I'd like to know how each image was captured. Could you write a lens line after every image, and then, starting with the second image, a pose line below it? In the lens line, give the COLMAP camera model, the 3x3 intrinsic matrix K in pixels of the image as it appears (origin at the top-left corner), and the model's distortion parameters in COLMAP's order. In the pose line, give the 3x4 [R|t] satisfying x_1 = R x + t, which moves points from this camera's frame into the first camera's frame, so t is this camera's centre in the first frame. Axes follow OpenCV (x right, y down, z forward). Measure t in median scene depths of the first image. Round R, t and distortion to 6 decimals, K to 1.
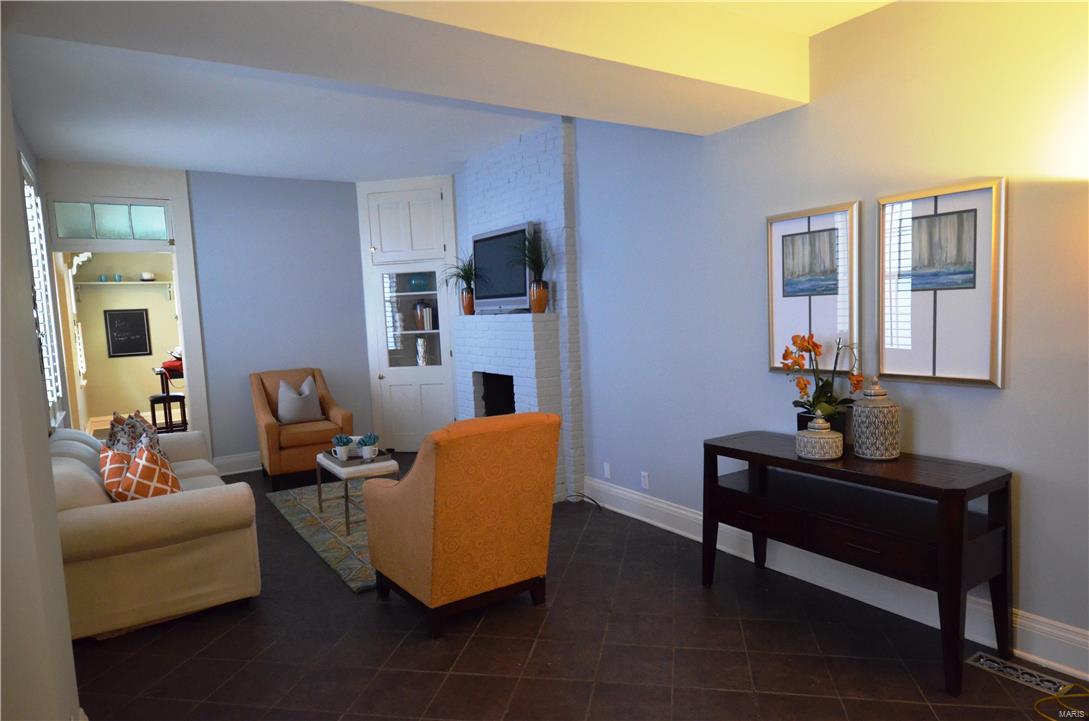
lens RADIAL K [[657.5, 0, 544.0], [0, 657.5, 358.0], [0, 0, 1]] dist [0.026012, 0.001849]
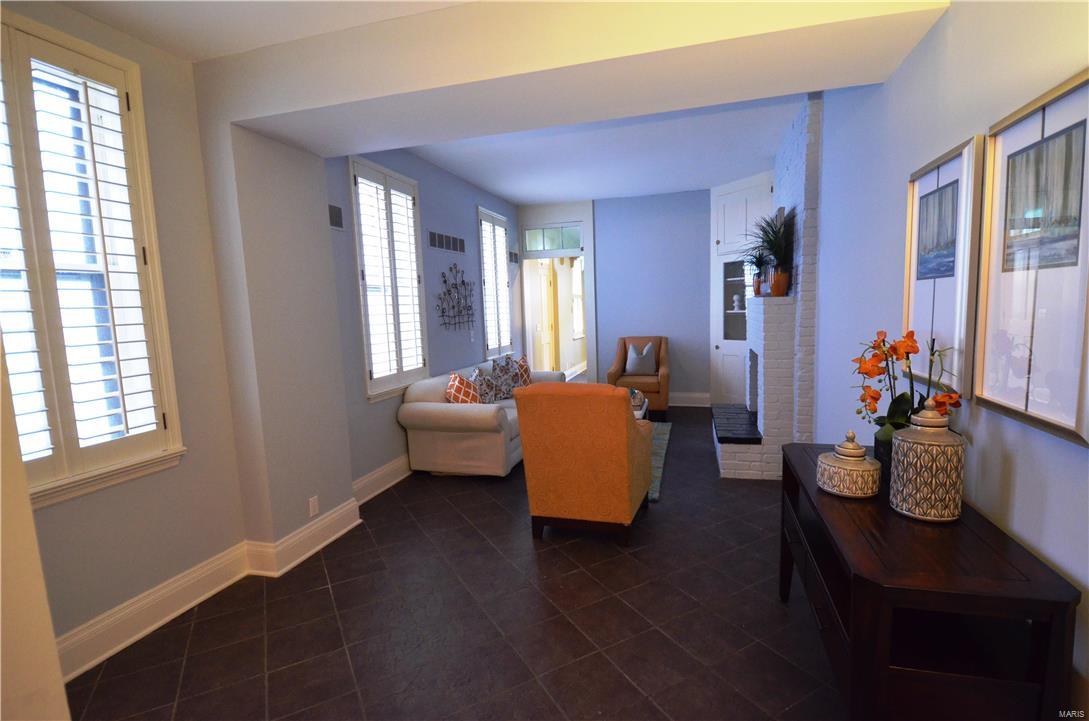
lens RADIAL K [[504.5, 0, 546.9], [0, 504.5, 364.6], [0, 0, 1]] dist [-0.018461, -0.001573]
pose [[0.645879, 0.105372, -0.756133, 0.543097], [-0.047744, 0.994065, 0.097747, -0.032945], [0.761945, -0.027032, 0.647077, 0.313626]]
